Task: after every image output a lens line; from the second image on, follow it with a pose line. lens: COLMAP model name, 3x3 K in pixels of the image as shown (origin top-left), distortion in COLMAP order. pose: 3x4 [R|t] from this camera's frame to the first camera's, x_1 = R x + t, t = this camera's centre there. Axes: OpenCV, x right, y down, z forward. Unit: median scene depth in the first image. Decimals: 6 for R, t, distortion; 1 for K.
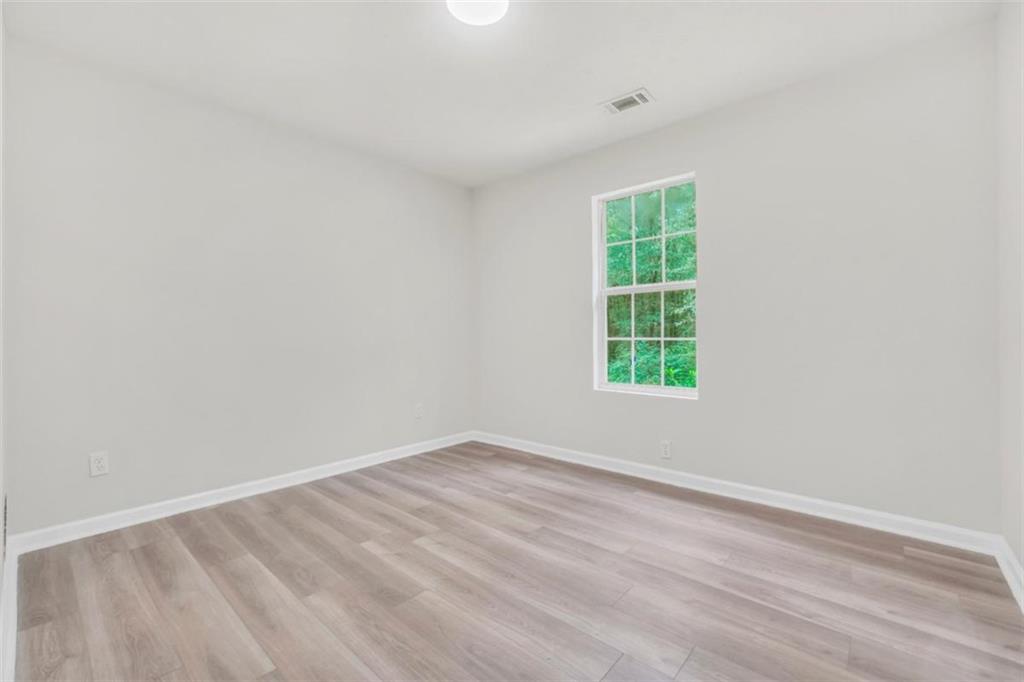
lens RADIAL K [[439.3, 0, 507.8], [0, 439.3, 336.3], [0, 0, 1]] dist [-0.000686, 0.000356]
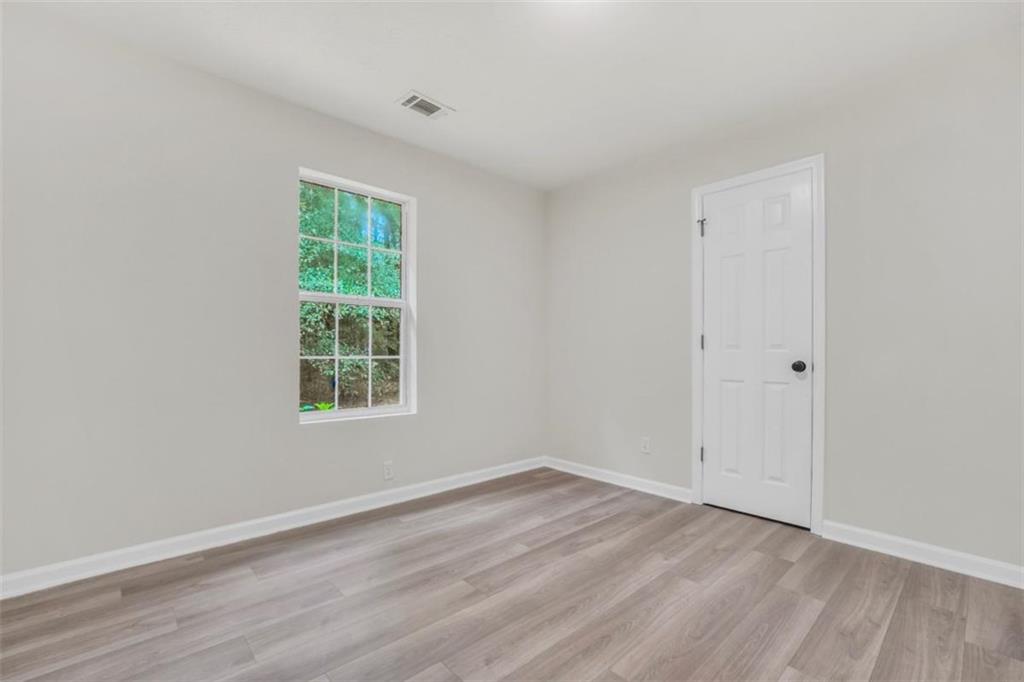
lens RADIAL K [[434.1, 0, 506.1], [0, 434.1, 343.5], [0, 0, 1]] dist [-0.009306, 0.000596]
pose [[0.107403, 0.031782, 0.993707, -0.768680], [-0.005657, 0.999492, -0.031355, 0.004735], [-0.994199, -0.002254, 0.107528, 0.843054]]
